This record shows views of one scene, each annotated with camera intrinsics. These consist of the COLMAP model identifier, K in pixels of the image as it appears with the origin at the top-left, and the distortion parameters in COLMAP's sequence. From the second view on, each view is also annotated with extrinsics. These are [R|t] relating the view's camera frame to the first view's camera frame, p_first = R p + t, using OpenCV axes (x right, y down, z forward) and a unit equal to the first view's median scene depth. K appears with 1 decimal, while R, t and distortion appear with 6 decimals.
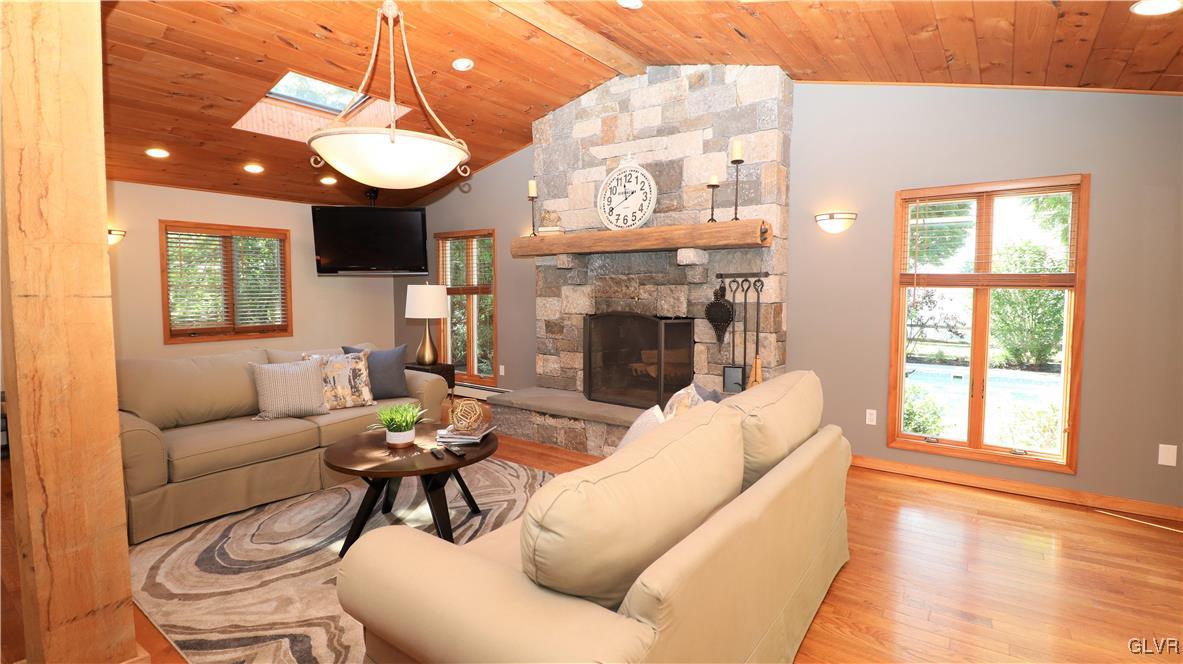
lens RADIAL K [[544.8, 0, 603.1], [0, 544.8, 323.5], [0, 0, 1]] dist [-0.012097, -0.002524]
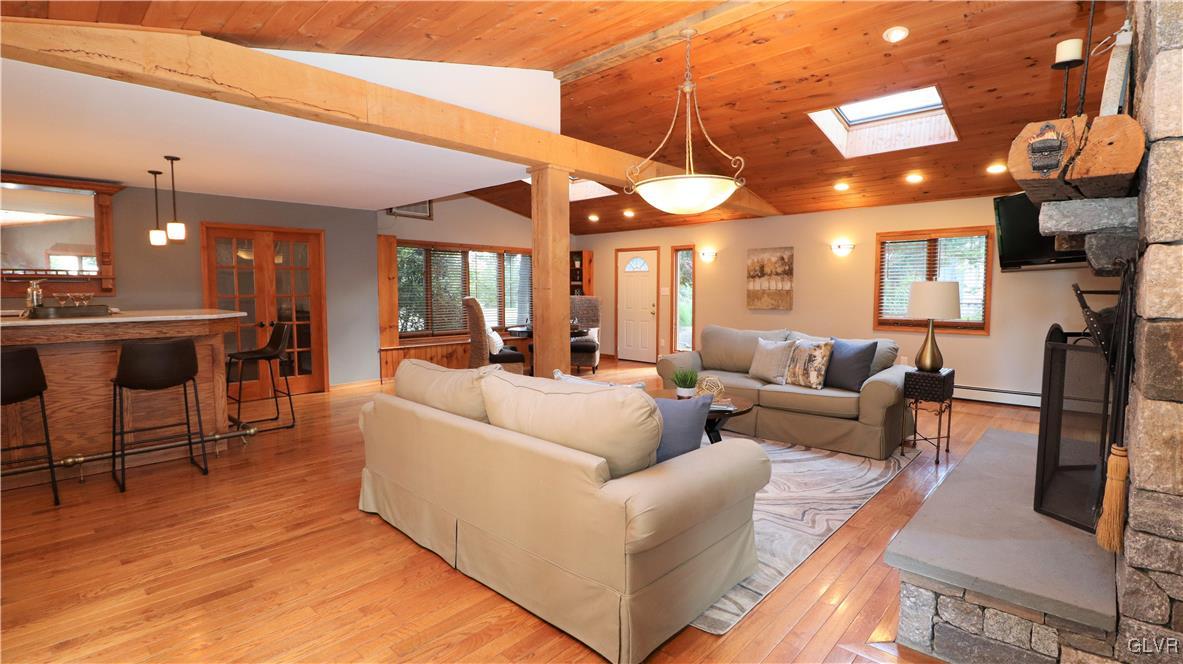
lens RADIAL K [[544.8, 0, 595.3], [0, 544.8, 330.9], [0, 0, 1]] dist [-0.012097, -0.002524]
pose [[-0.134052, 0.073768, -0.988225, 0.659040], [-0.060618, 0.994748, 0.082478, -0.030430], [0.989119, 0.070960, -0.128877, 0.607929]]
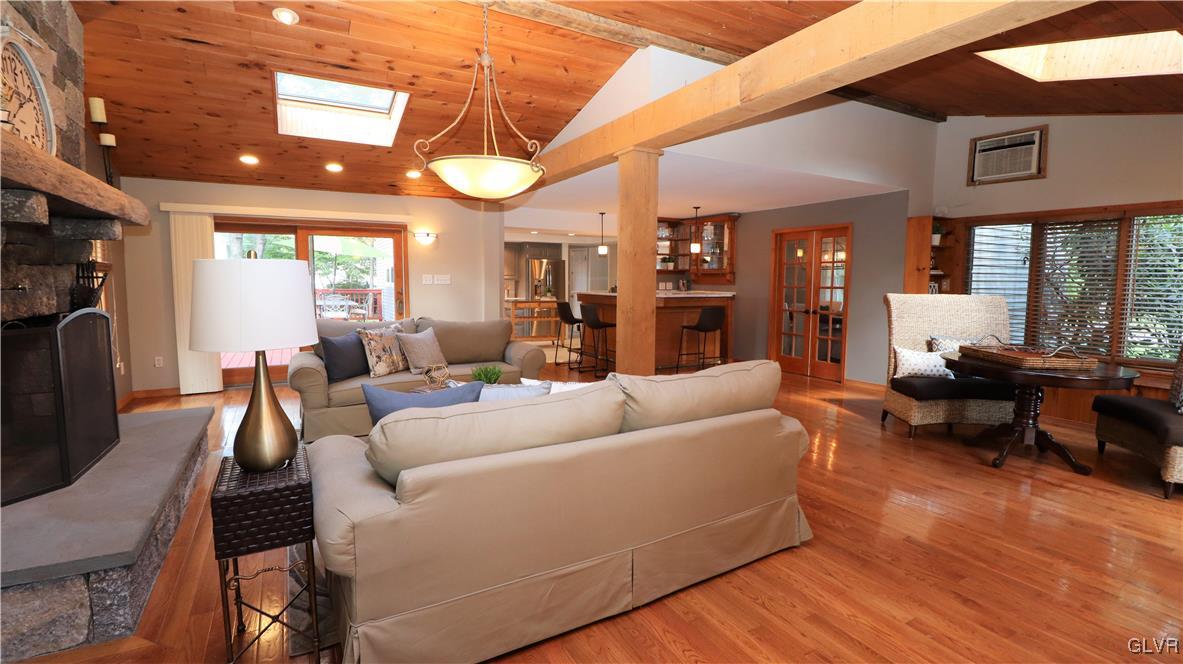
lens RADIAL K [[544.8, 0, 601.3], [0, 544.8, 326.4], [0, 0, 1]] dist [-0.012097, -0.002524]
pose [[-0.910122, -0.045931, 0.411787, -0.745367], [0.014889, 0.989569, 0.143286, -0.079291], [-0.414073, 0.136539, -0.899945, 1.316011]]
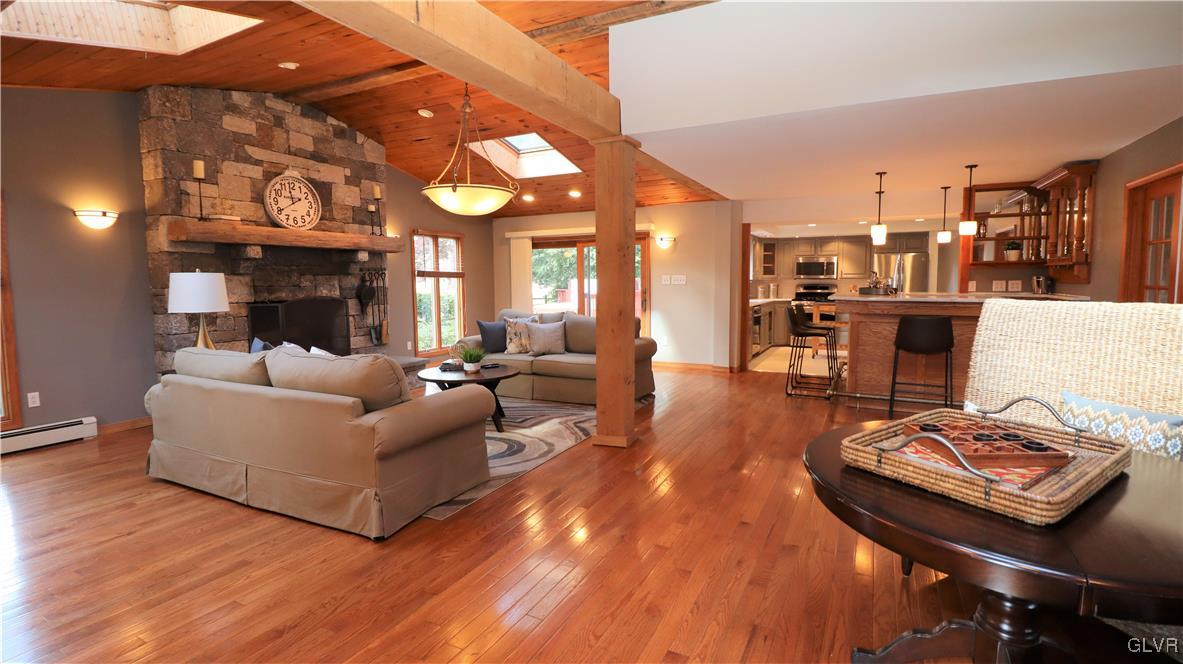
lens RADIAL K [[544.8, 0, 598.9], [0, 544.8, 330.4], [0, 0, 1]] dist [-0.012097, -0.002524]
pose [[-0.152478, -0.092353, 0.983982, -1.314221], [0.066900, 0.992376, 0.103508, -0.029789], [-0.986040, 0.081611, -0.145137, 0.550688]]
